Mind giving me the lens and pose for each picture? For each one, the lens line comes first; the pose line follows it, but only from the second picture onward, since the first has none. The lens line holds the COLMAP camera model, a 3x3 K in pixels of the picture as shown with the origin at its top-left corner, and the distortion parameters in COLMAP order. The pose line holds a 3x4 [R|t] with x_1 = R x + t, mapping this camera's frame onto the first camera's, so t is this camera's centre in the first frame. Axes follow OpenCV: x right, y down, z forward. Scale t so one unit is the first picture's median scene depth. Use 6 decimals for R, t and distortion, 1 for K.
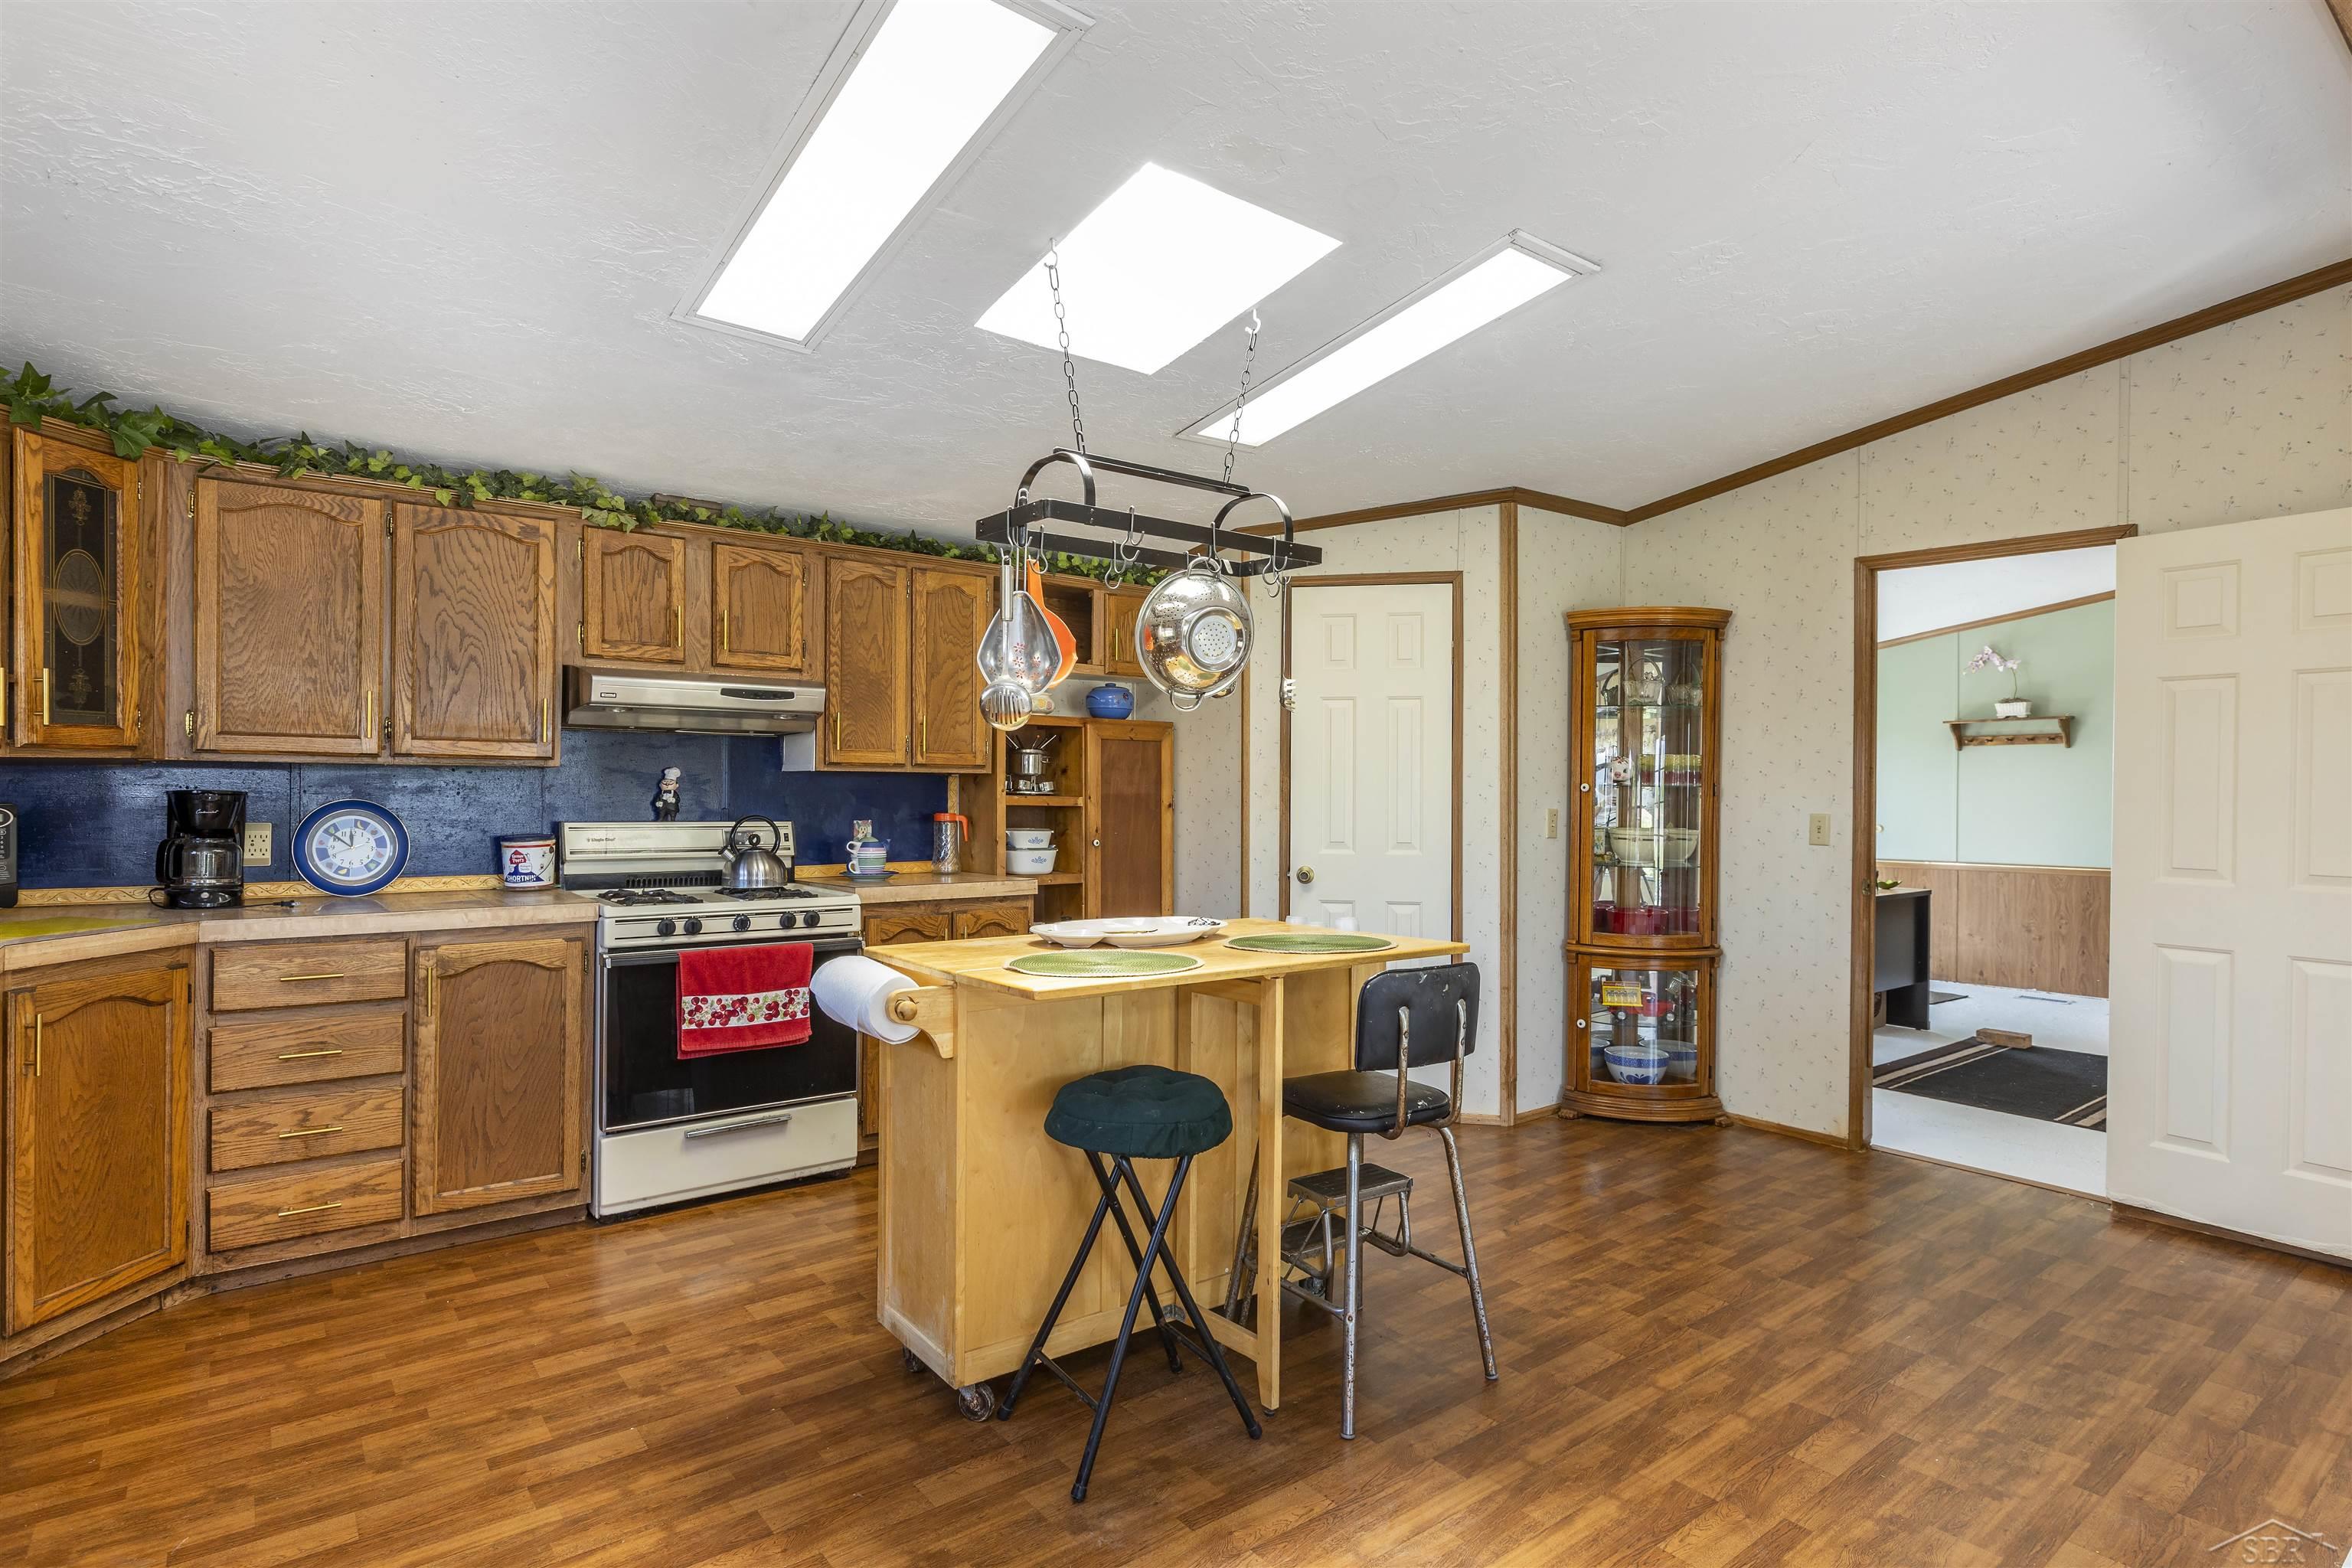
lens RADIAL K [[1218.5, 0, 1177.9], [0, 1218.5, 789.0], [0, 0, 1]] dist [0.004700, 0.000289]
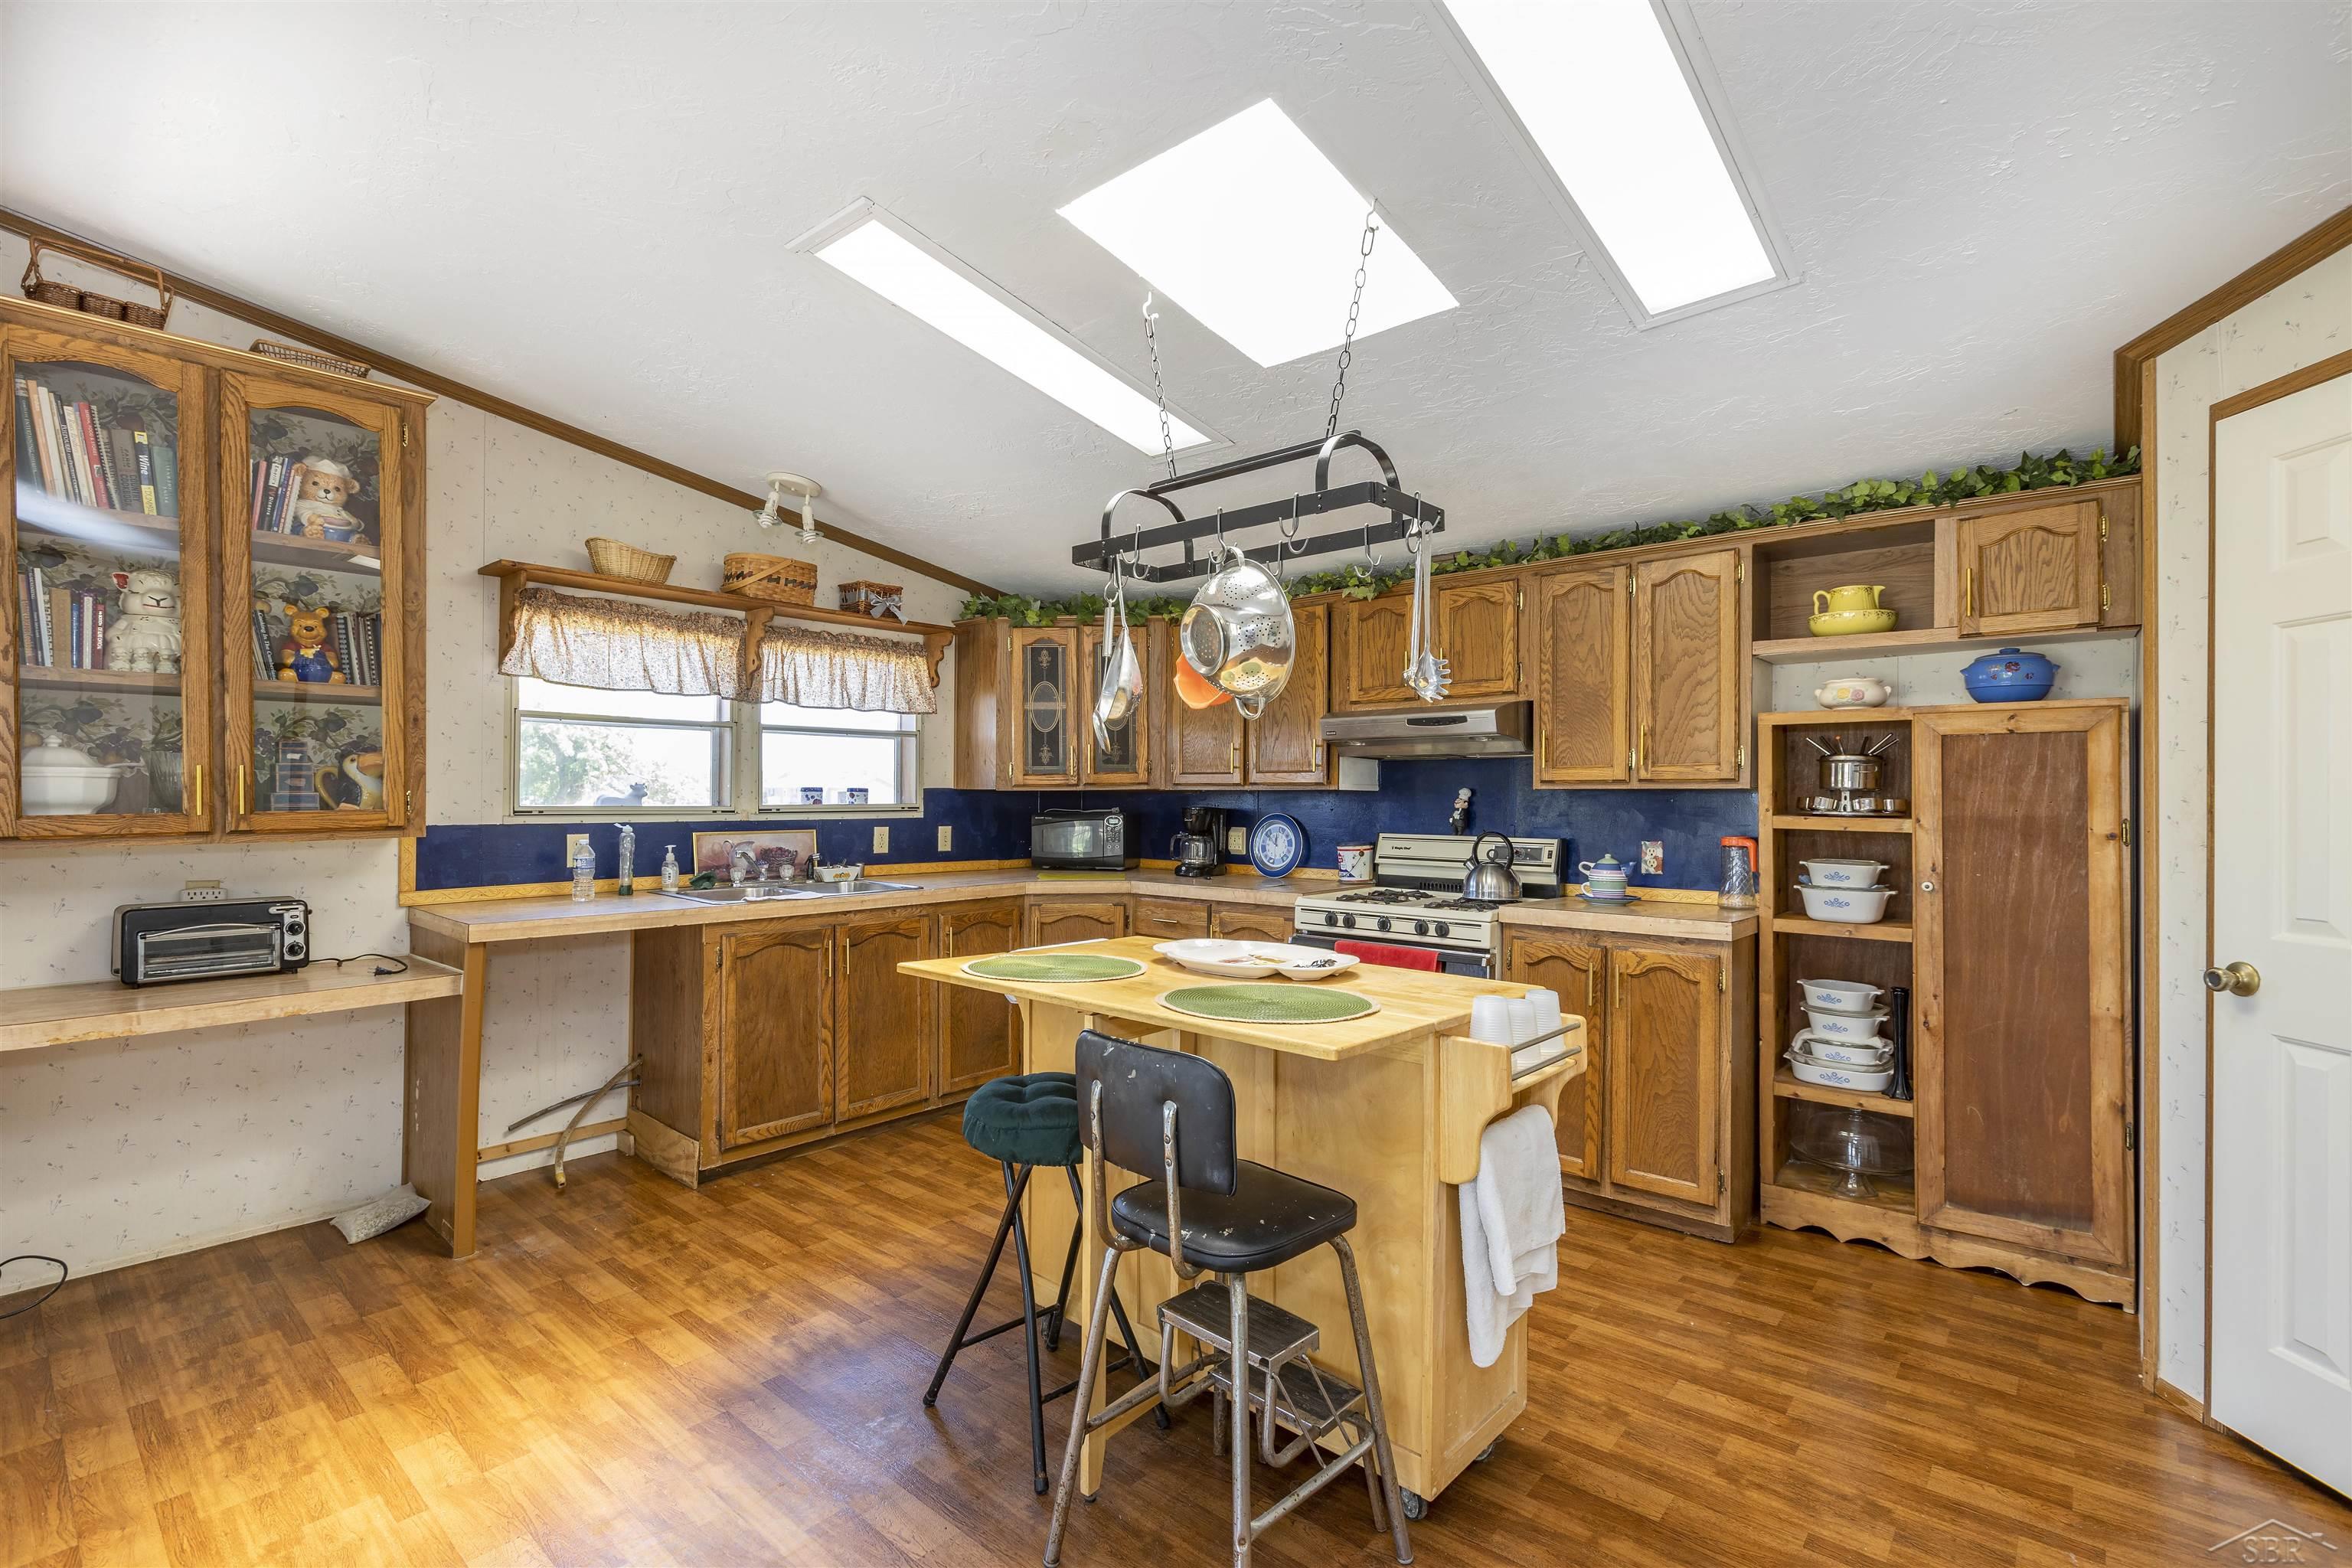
lens RADIAL K [[1071.9, 0, 1178.0], [0, 1071.9, 787.3], [0, 0, 1]] dist [-0.002190, 0.000105]
pose [[0.175267, -0.018881, -0.984340, 0.514271], [-0.004920, 0.999787, -0.020054, 0.002644], [0.984509, 0.008357, 0.175137, 0.542463]]
